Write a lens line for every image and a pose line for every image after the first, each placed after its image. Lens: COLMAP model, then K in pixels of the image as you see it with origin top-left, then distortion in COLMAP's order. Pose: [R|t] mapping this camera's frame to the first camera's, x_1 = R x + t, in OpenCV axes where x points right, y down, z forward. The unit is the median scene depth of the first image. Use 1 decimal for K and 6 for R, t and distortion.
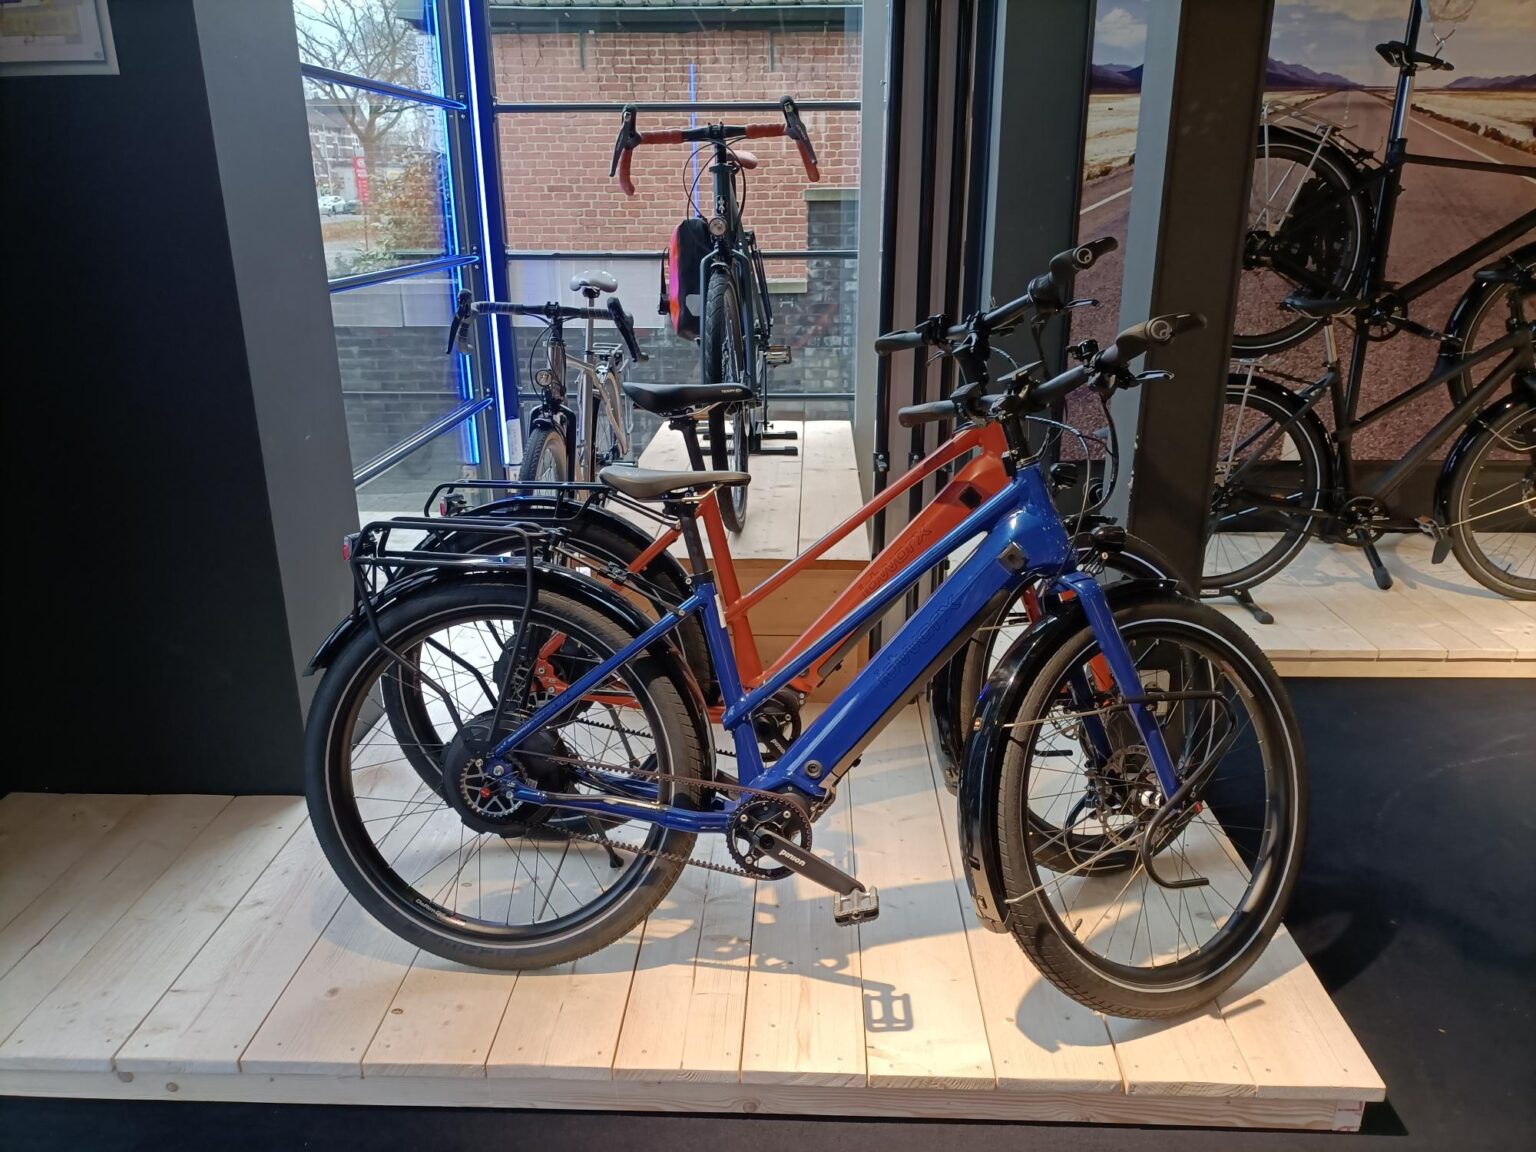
lens RADIAL K [[1132.1, 0, 768.0], [0, 1132.1, 576.0], [0, 0, 1]] dist [0.000704, 0.004988]
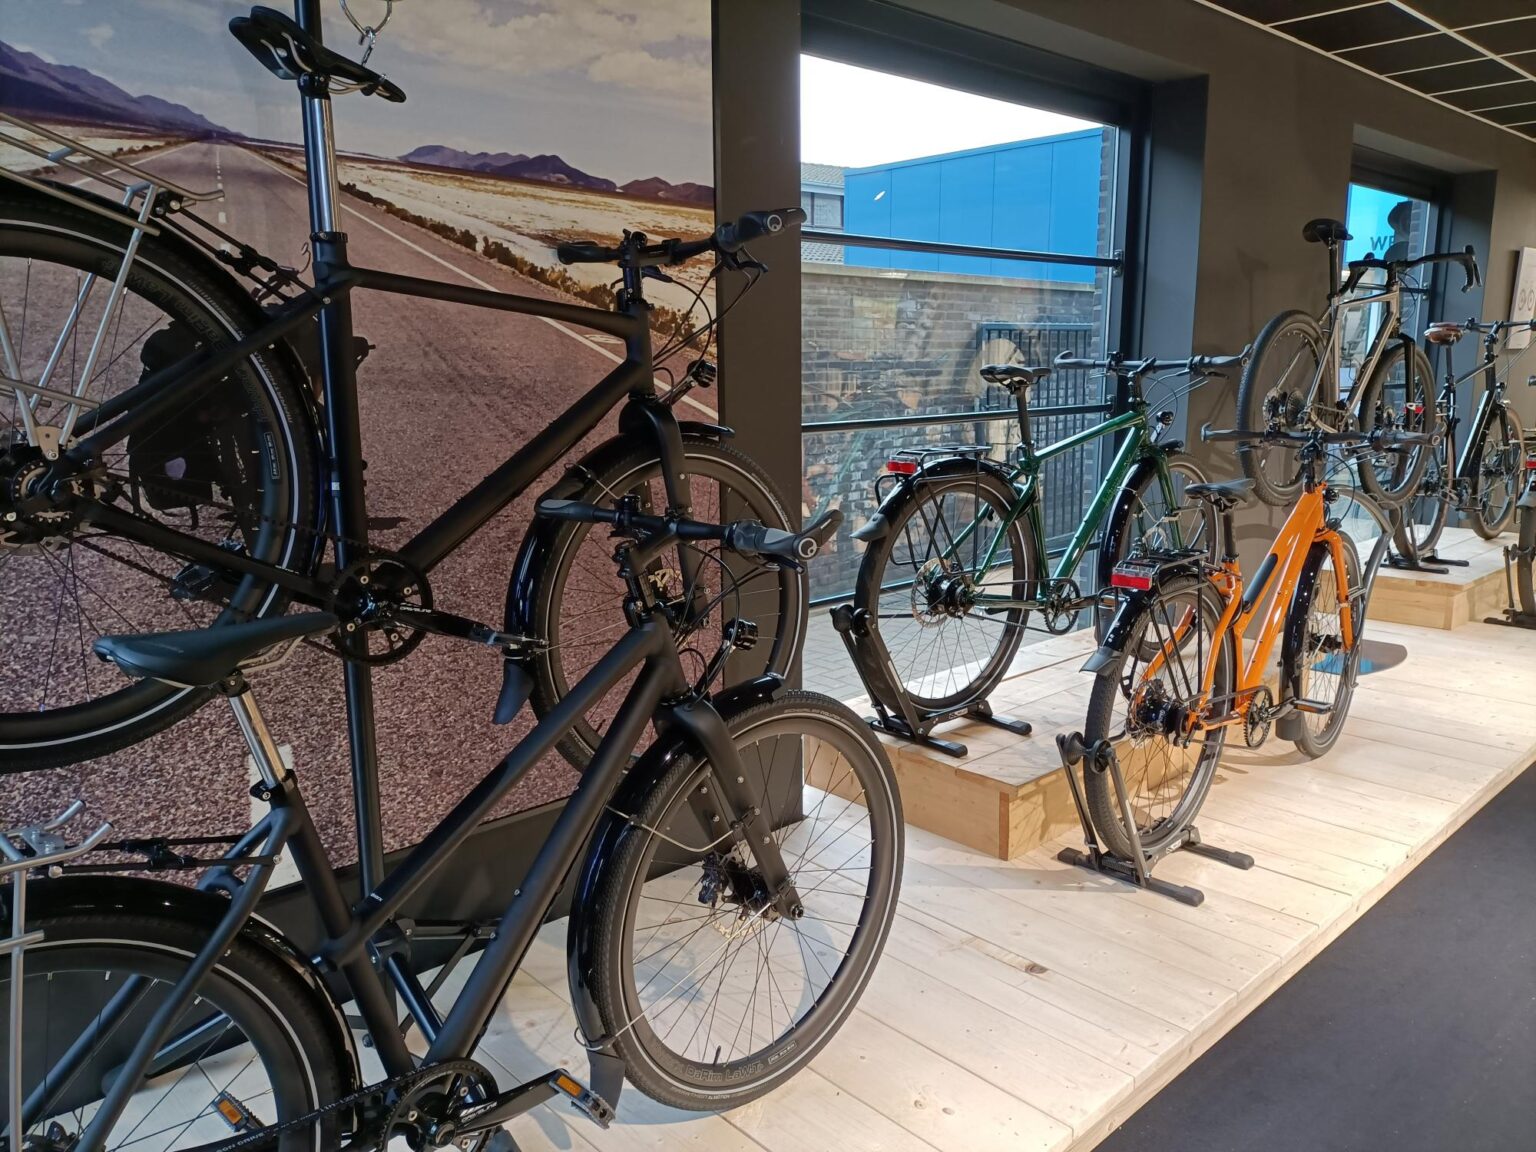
lens RADIAL K [[1144.6, 0, 768.0], [0, 1144.6, 576.0], [0, 0, 1]] dist [0.048537, -0.059159]
pose [[0.703731, -0.132018, 0.698093, 0.316813], [0.231824, 0.971473, -0.049979, -0.176313], [-0.671581, 0.197007, 0.714260, 0.540054]]
